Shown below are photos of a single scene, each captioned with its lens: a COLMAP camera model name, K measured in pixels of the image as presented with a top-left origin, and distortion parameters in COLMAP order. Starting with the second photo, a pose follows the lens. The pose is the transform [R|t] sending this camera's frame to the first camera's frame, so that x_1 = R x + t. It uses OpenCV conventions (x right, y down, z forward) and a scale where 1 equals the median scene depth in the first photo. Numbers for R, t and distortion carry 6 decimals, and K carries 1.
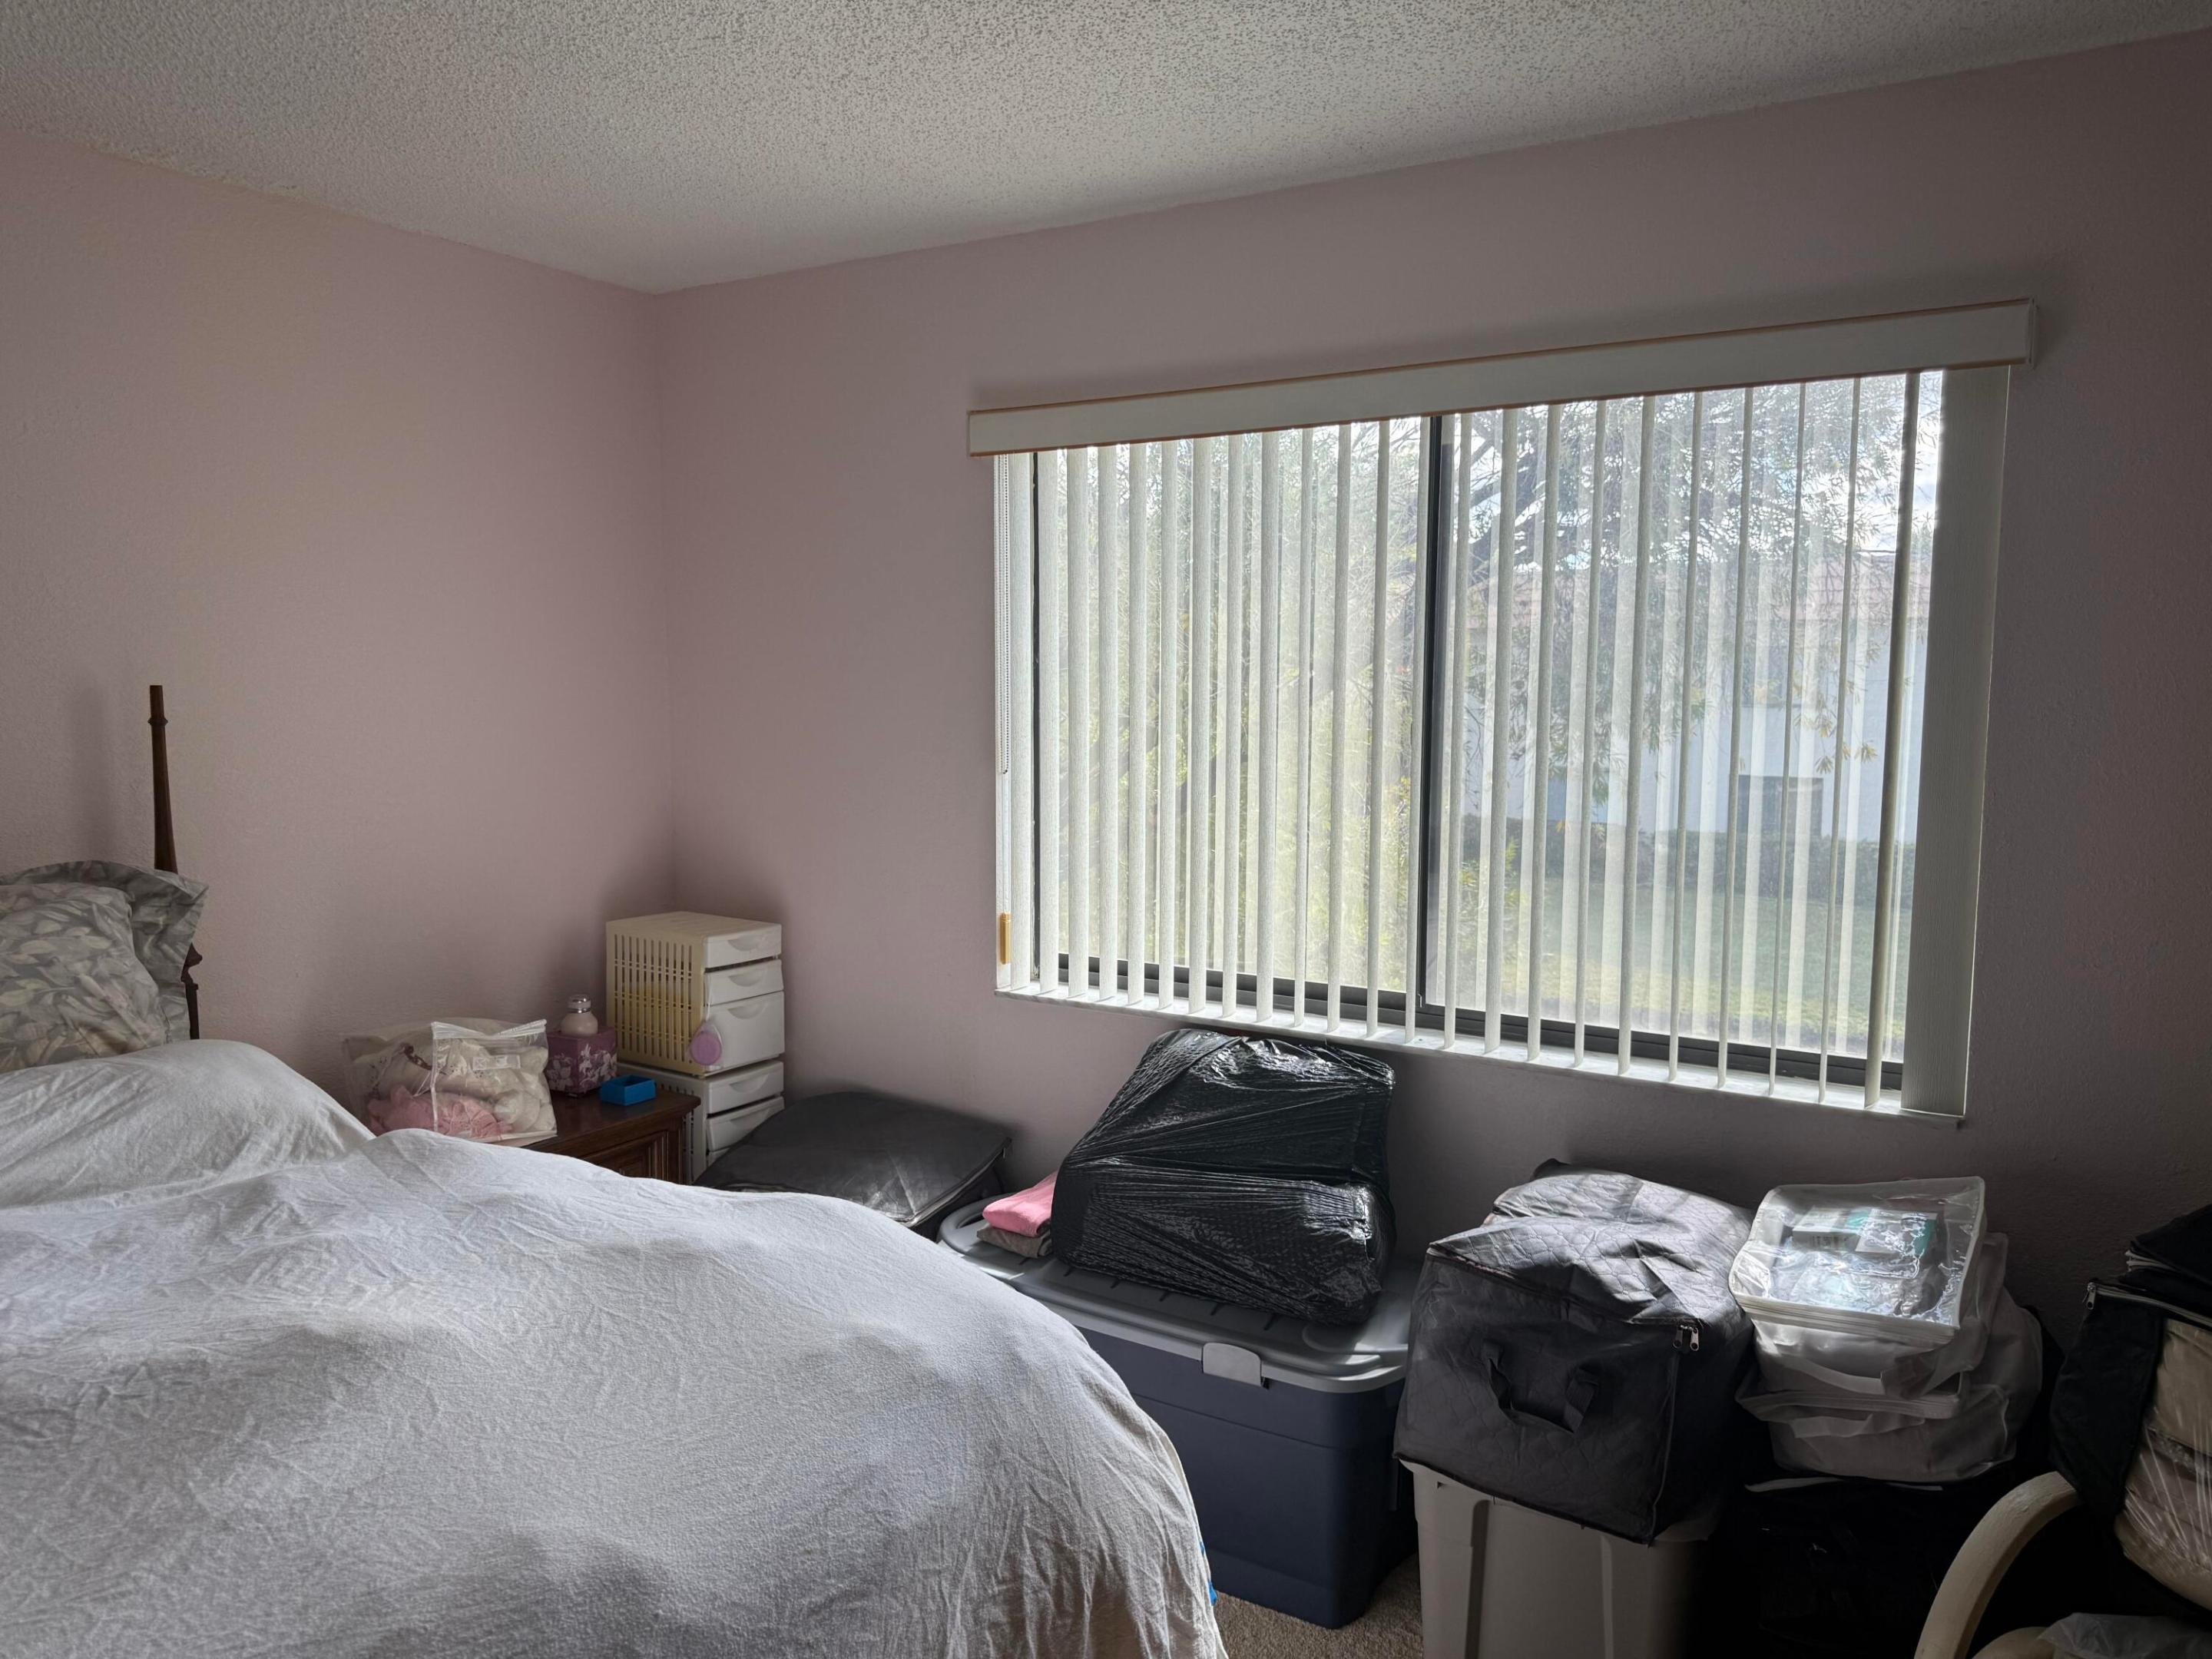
lens RADIAL K [[1579.4, 0, 1106.0], [0, 1579.4, 829.5], [0, 0, 1]] dist [0.027995, -0.043692]
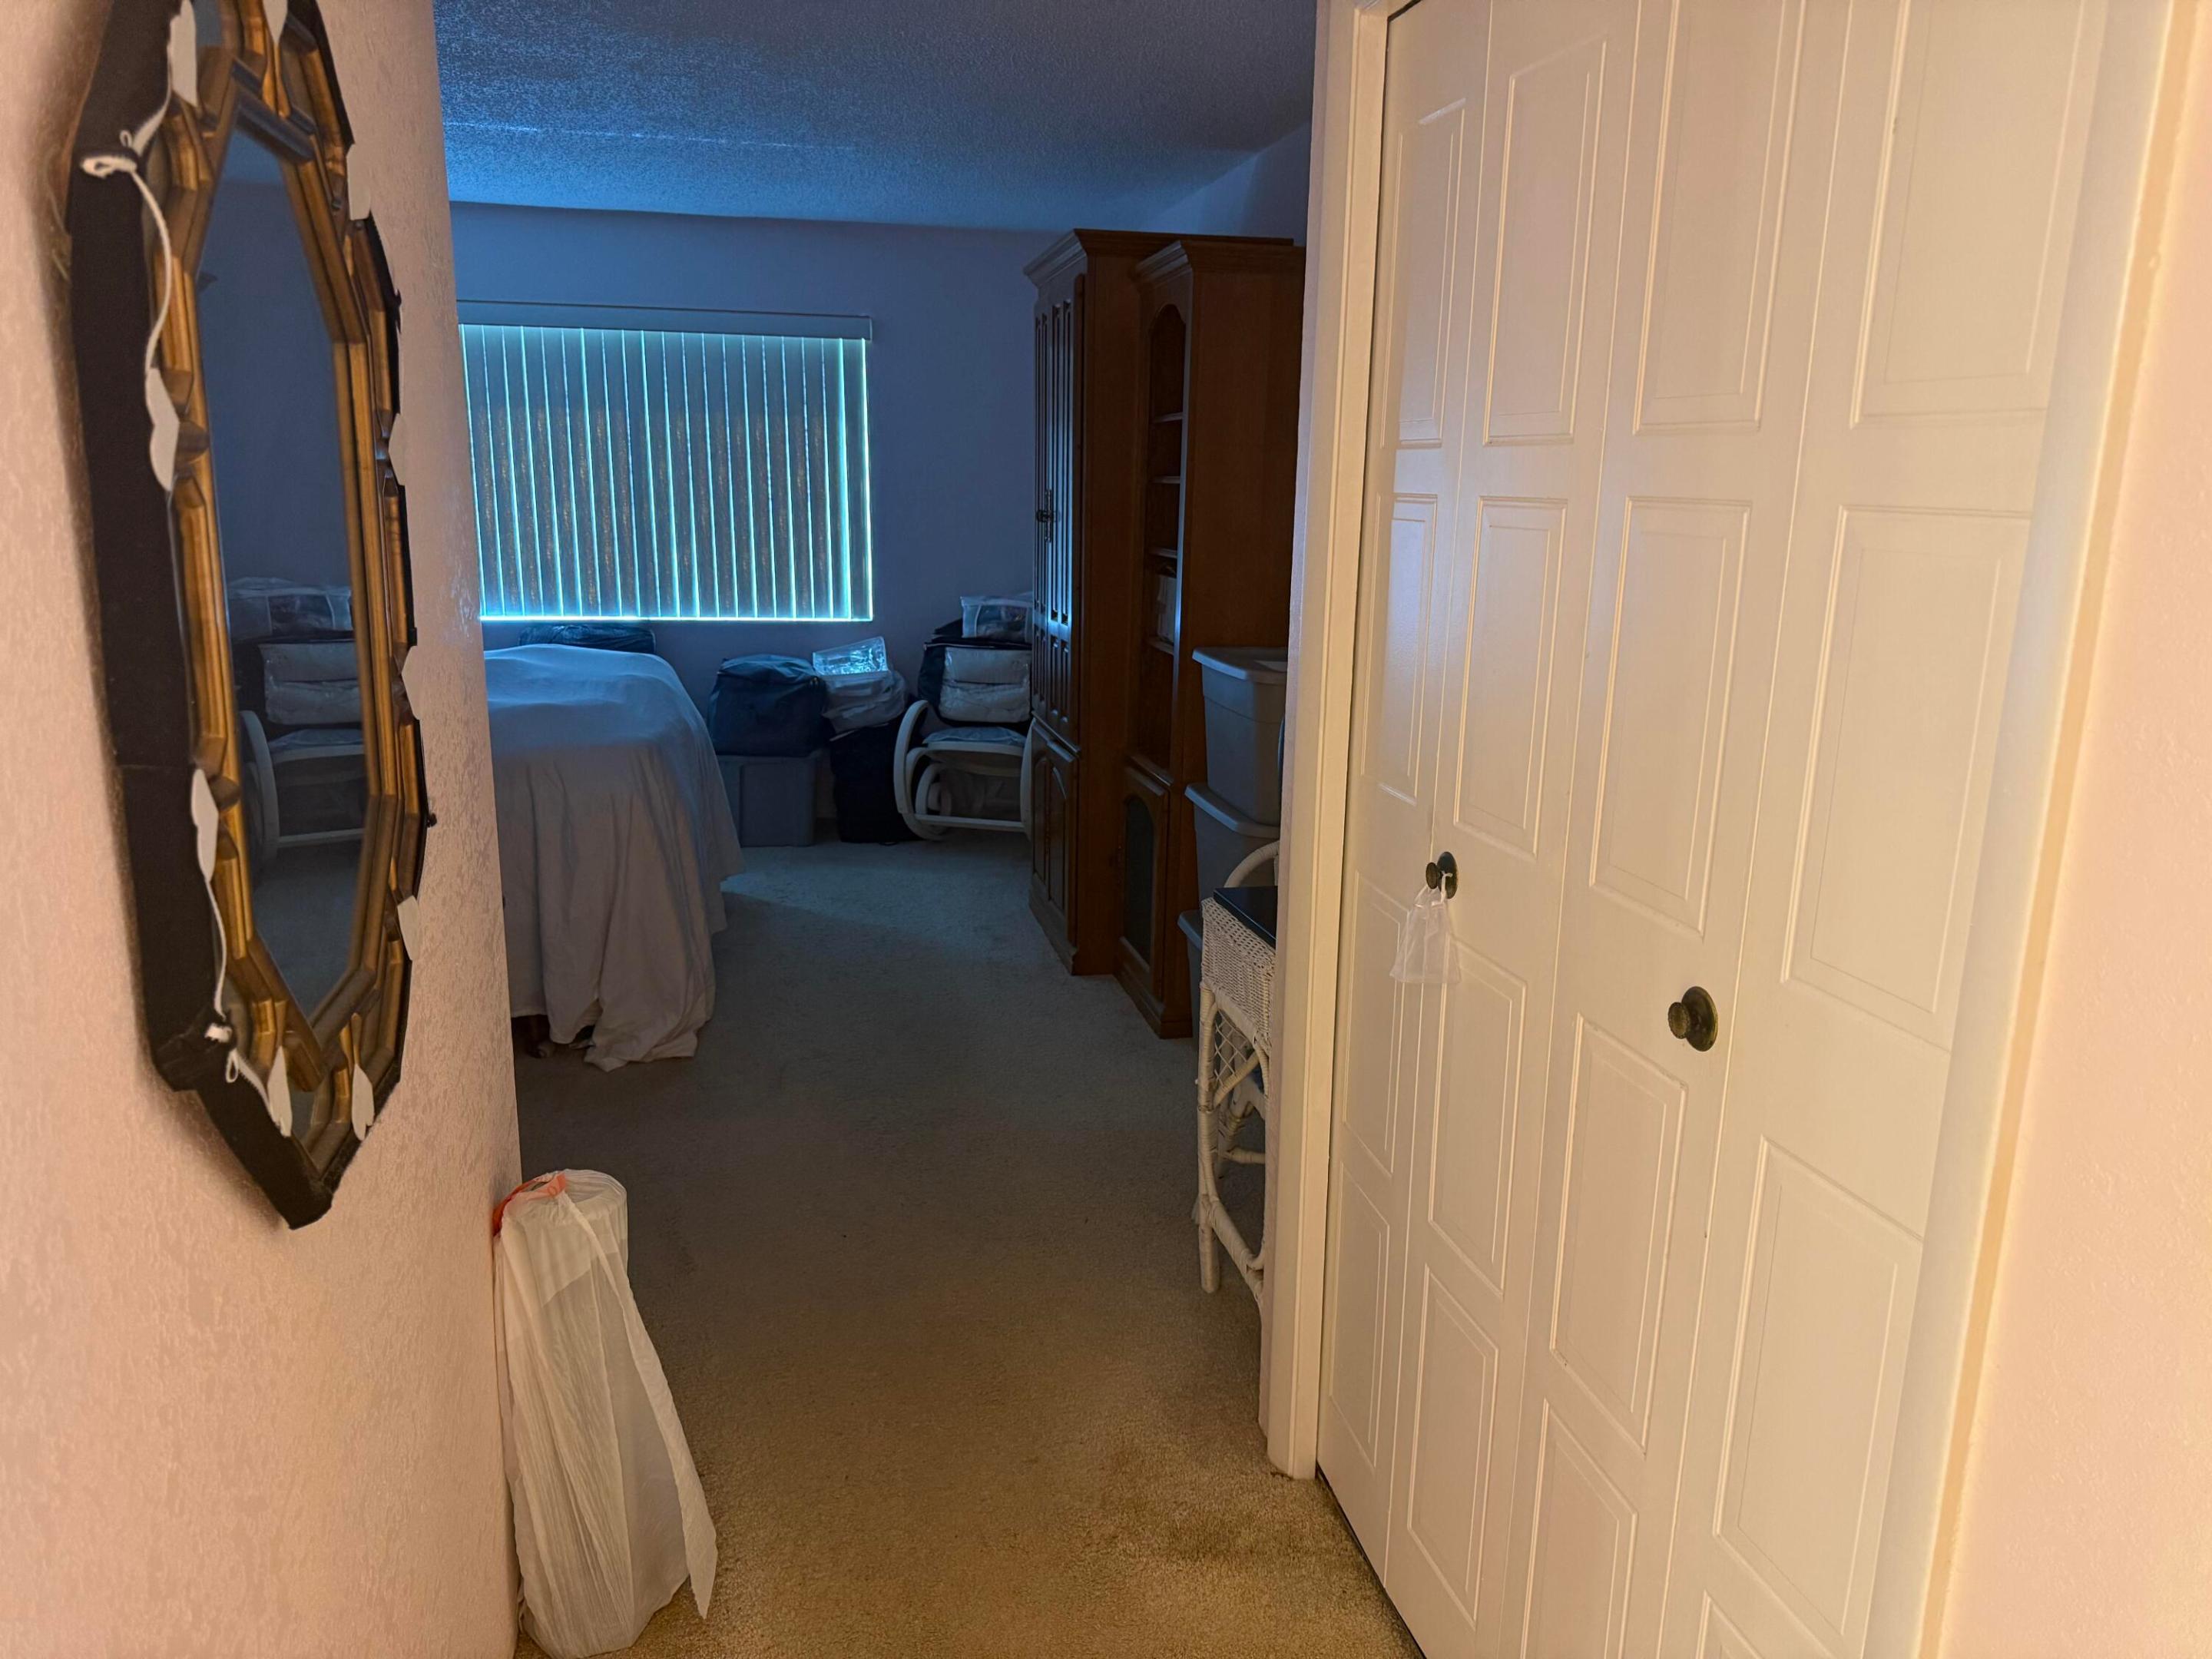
lens RADIAL K [[1561.8, 0, 1101.4], [0, 1561.8, 857.2], [0, 0, 1]] dist [0.063893, -0.077585]
pose [[0.722263, -0.153927, 0.674272, -1.191737], [0.055924, 0.984724, 0.164896, 0.174683], [-0.689354, -0.081390, 0.719838, -1.416770]]
